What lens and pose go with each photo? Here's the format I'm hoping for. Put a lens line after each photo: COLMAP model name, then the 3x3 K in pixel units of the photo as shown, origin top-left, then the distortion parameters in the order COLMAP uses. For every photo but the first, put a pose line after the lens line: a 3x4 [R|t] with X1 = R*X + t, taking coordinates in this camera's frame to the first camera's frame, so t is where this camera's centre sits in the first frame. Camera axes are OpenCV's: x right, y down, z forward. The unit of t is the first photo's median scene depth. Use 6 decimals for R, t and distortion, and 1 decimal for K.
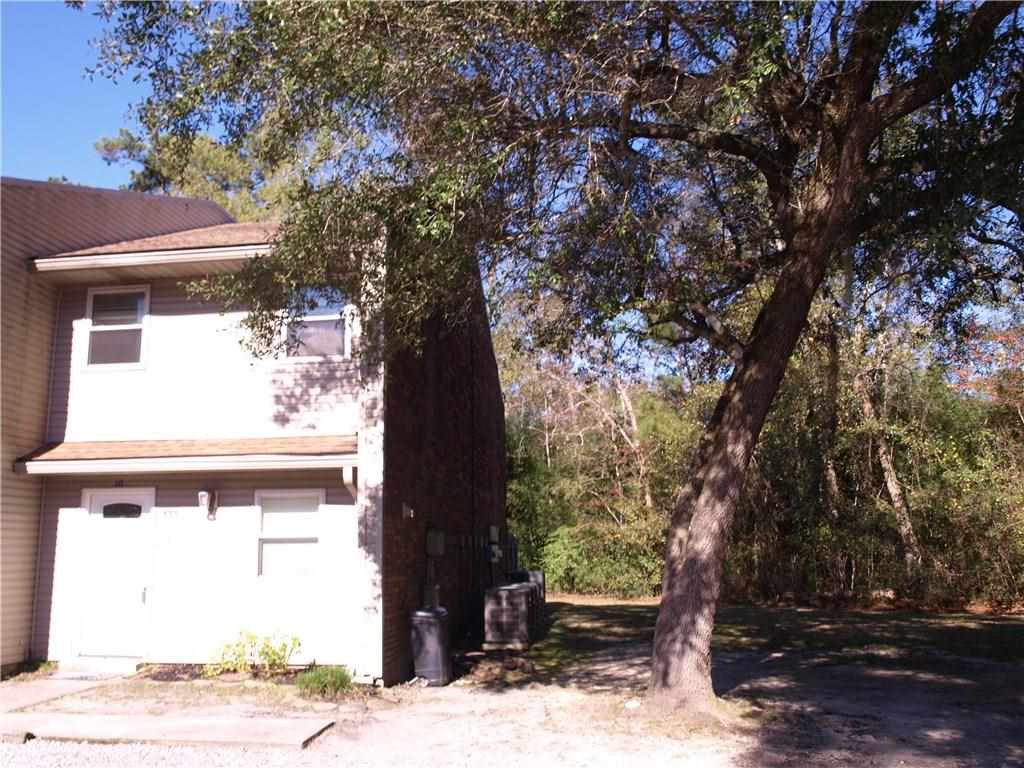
lens RADIAL K [[921.1, 0, 485.3], [0, 921.1, 385.2], [0, 0, 1]] dist [-0.101025, 0.066020]
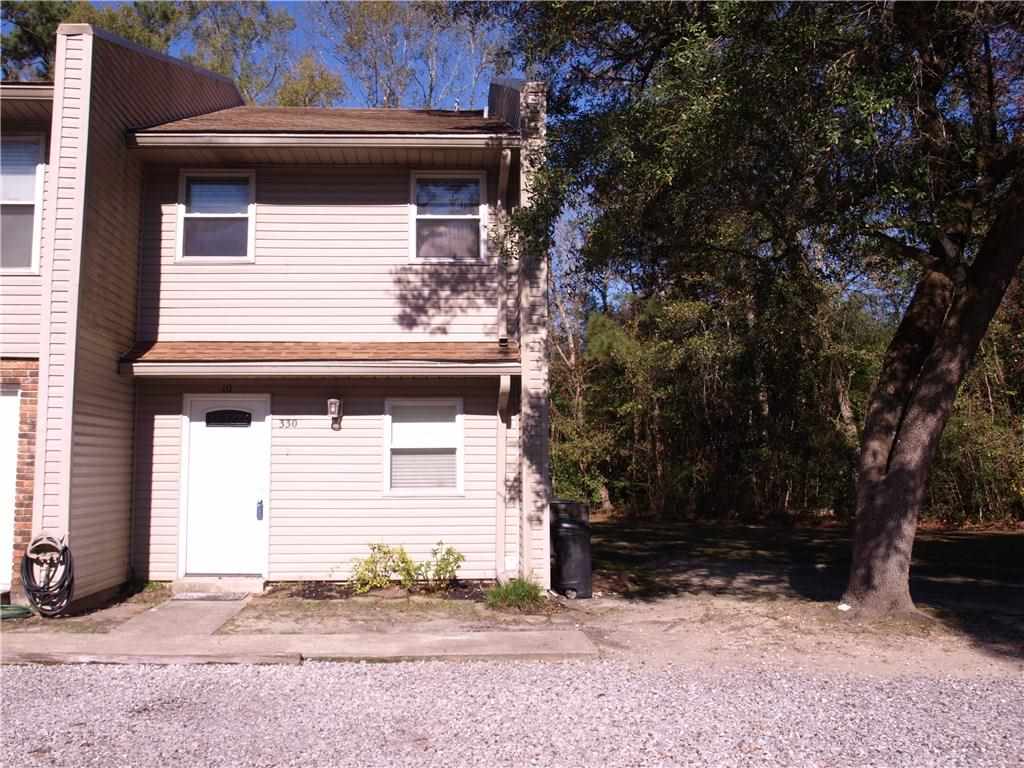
lens RADIAL K [[963.2, 0, 484.1], [0, 963.2, 380.9], [0, 0, 1]] dist [-0.087499, 0.000000]
pose [[0.984957, 0.021945, 0.171398, -0.316005], [-0.036410, 0.995991, 0.081709, 0.013308], [-0.168918, -0.086720, 0.981808, 0.015933]]
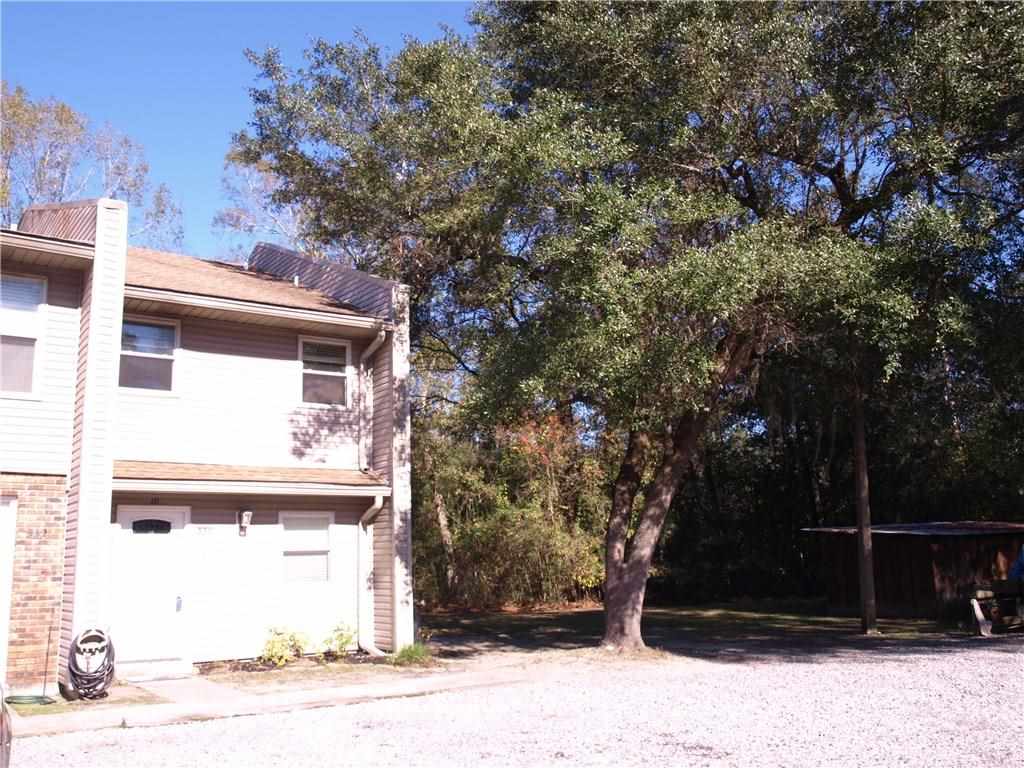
lens RADIAL K [[921.1, 0, 515.5], [0, 921.1, 382.3], [0, 0, 1]] dist [-0.101025, 0.066020]
pose [[0.740852, 0.118321, 0.661164, -0.822525], [-0.098451, 0.992859, -0.067364, -0.002290], [-0.664414, -0.015185, 0.747211, -0.094861]]
